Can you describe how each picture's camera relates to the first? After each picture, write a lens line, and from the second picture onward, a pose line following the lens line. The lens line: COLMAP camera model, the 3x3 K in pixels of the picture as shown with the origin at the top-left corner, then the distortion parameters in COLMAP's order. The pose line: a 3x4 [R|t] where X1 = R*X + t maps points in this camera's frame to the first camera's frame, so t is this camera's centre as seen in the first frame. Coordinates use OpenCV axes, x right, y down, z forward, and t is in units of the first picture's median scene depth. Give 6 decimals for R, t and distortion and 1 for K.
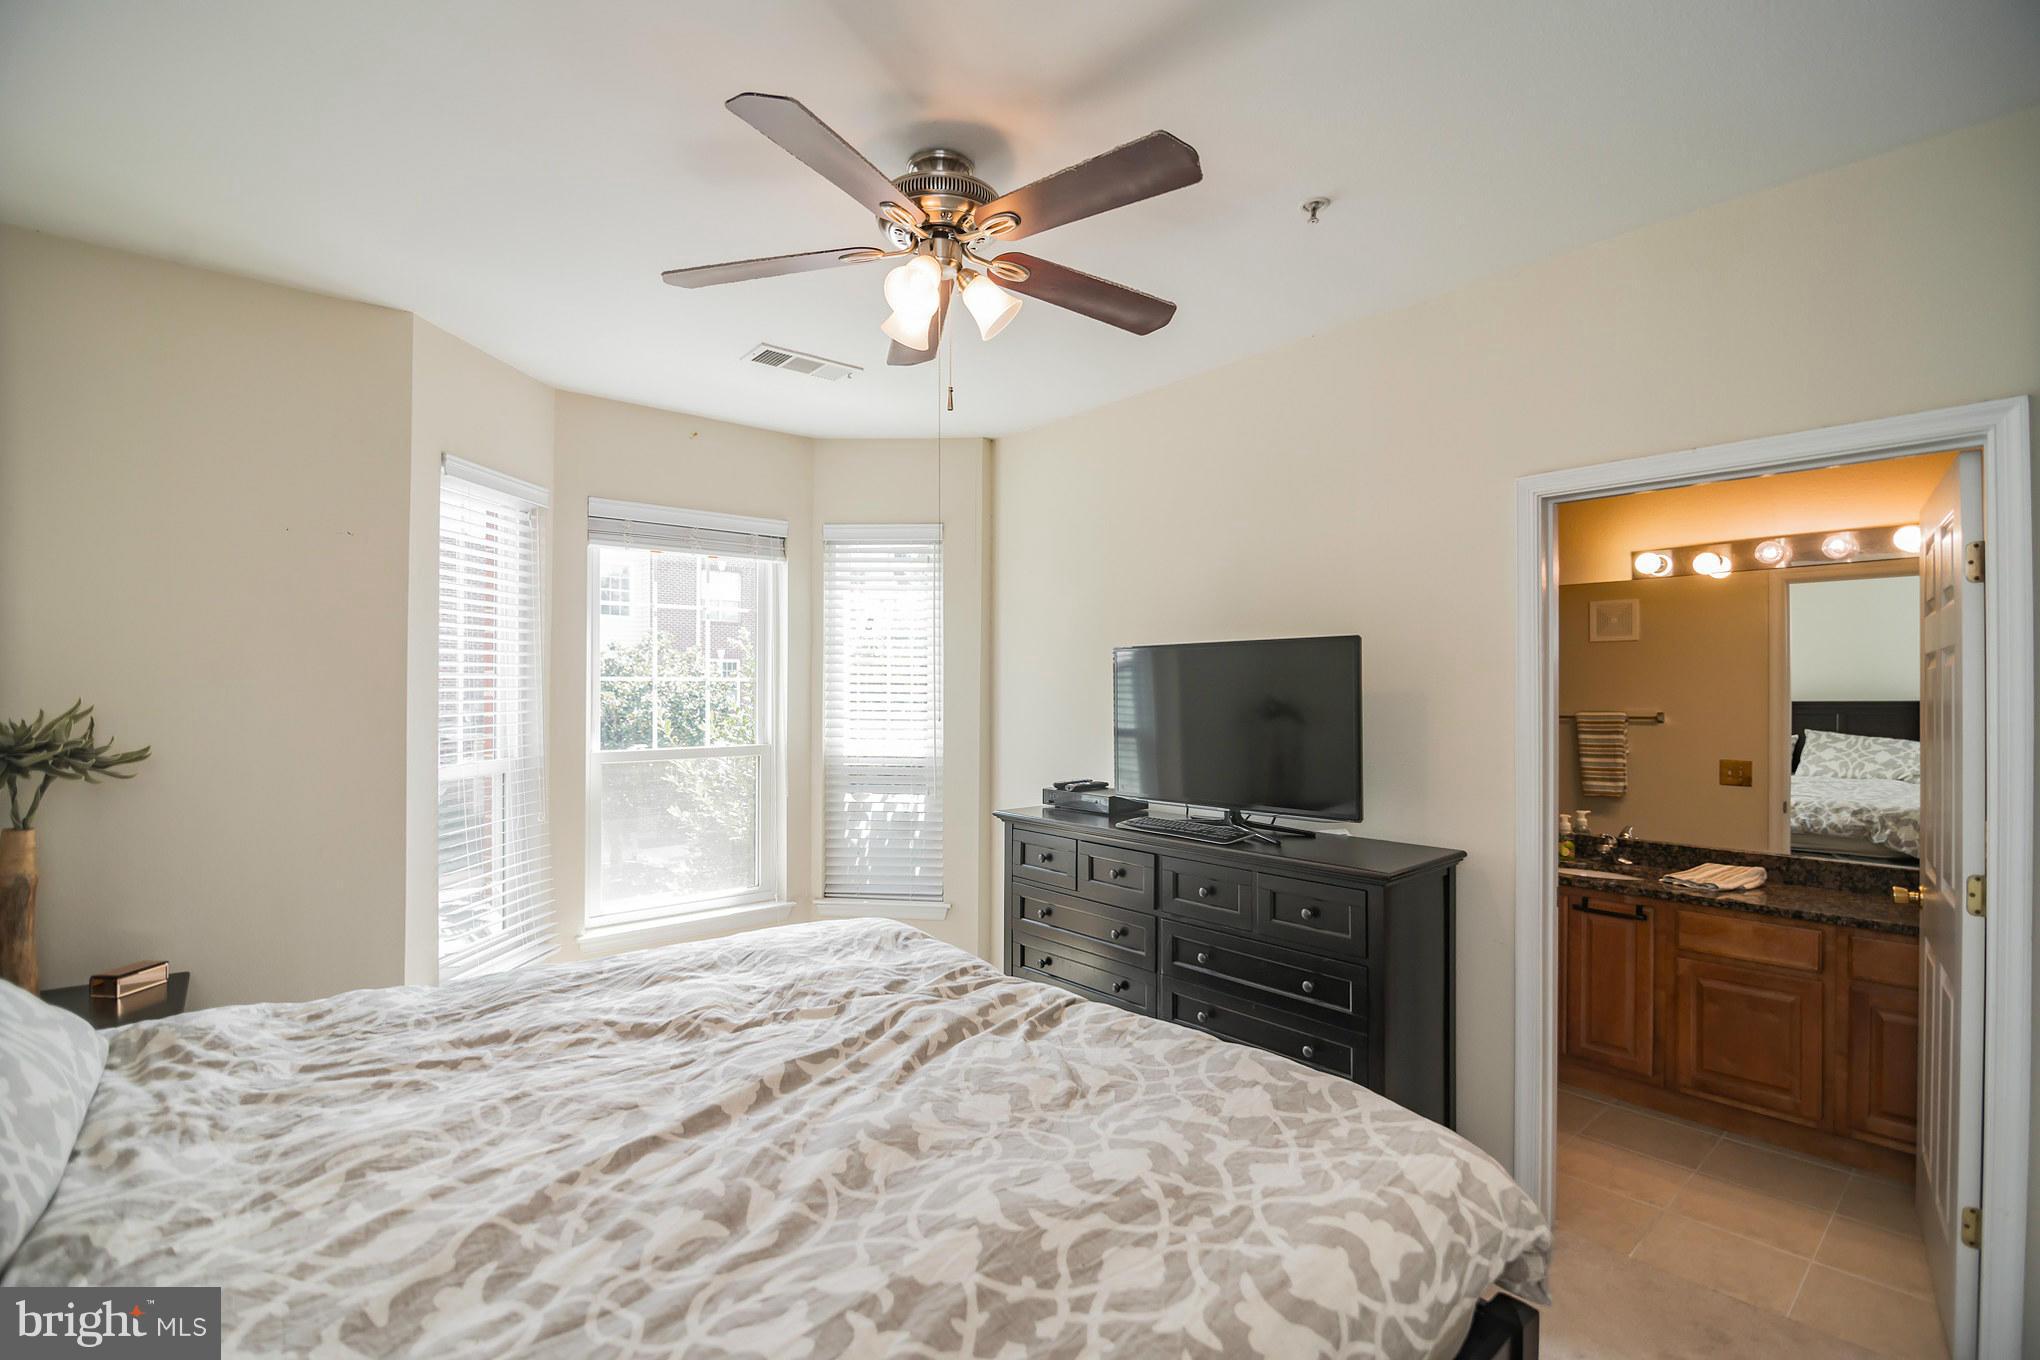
lens RADIAL K [[908.5, 0, 1024.3], [0, 908.5, 676.3], [0, 0, 1]] dist [-0.002239, -0.009508]
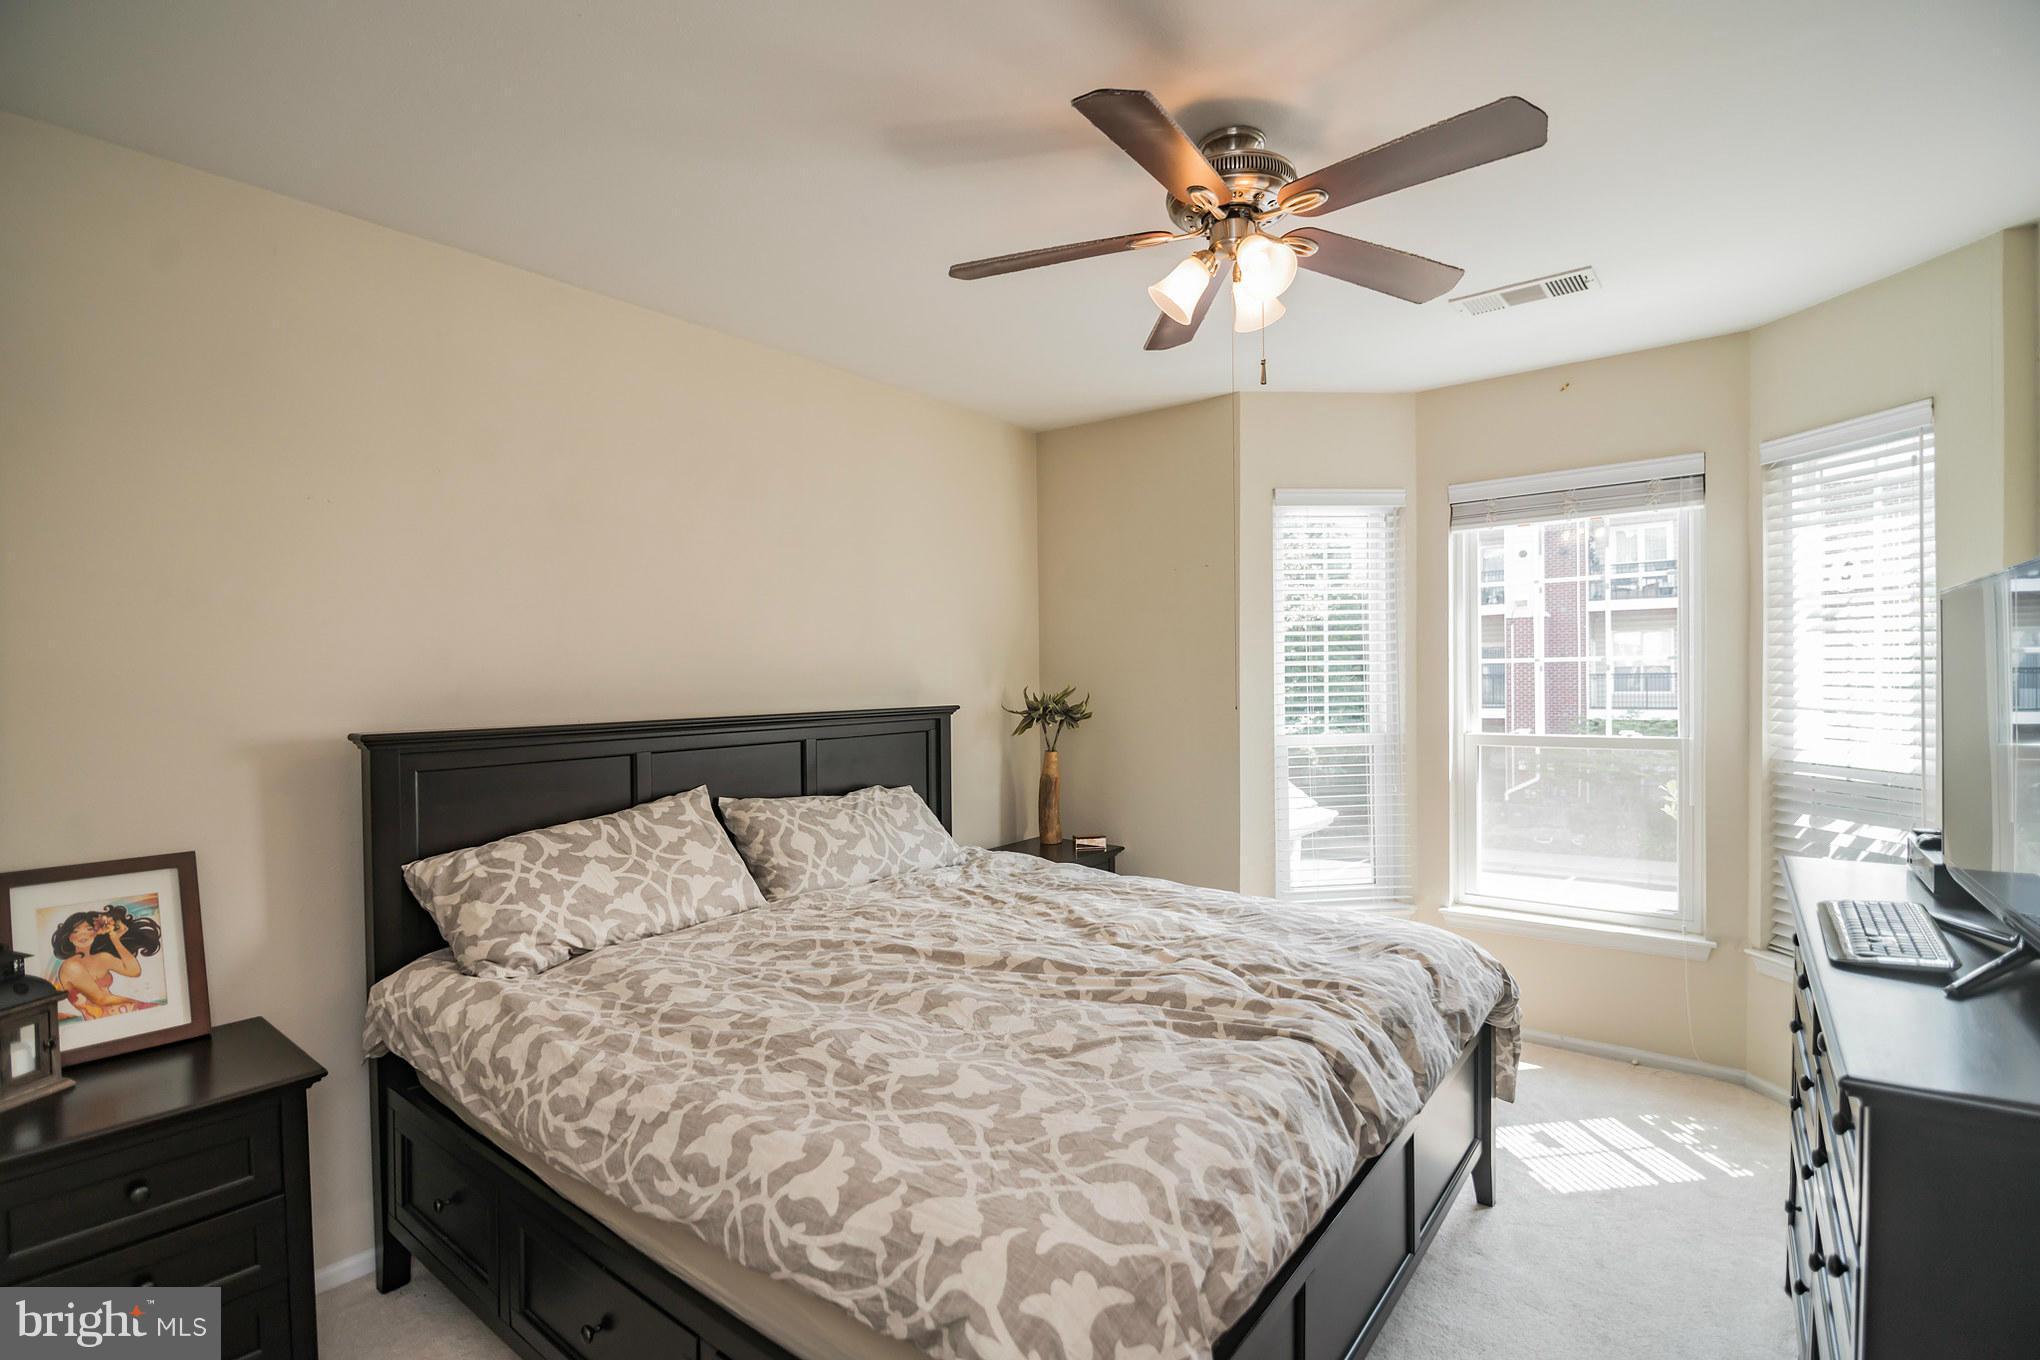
lens RADIAL K [[930.7, 0, 1017.4], [0, 930.7, 688.9], [0, 0, 1]] dist [-0.009172, -0.000727]
pose [[0.200089, 0.009572, -0.979731, 0.896171], [0.027992, 0.999488, 0.015482, 0.005568], [0.979378, -0.030523, 0.199719, 0.590784]]
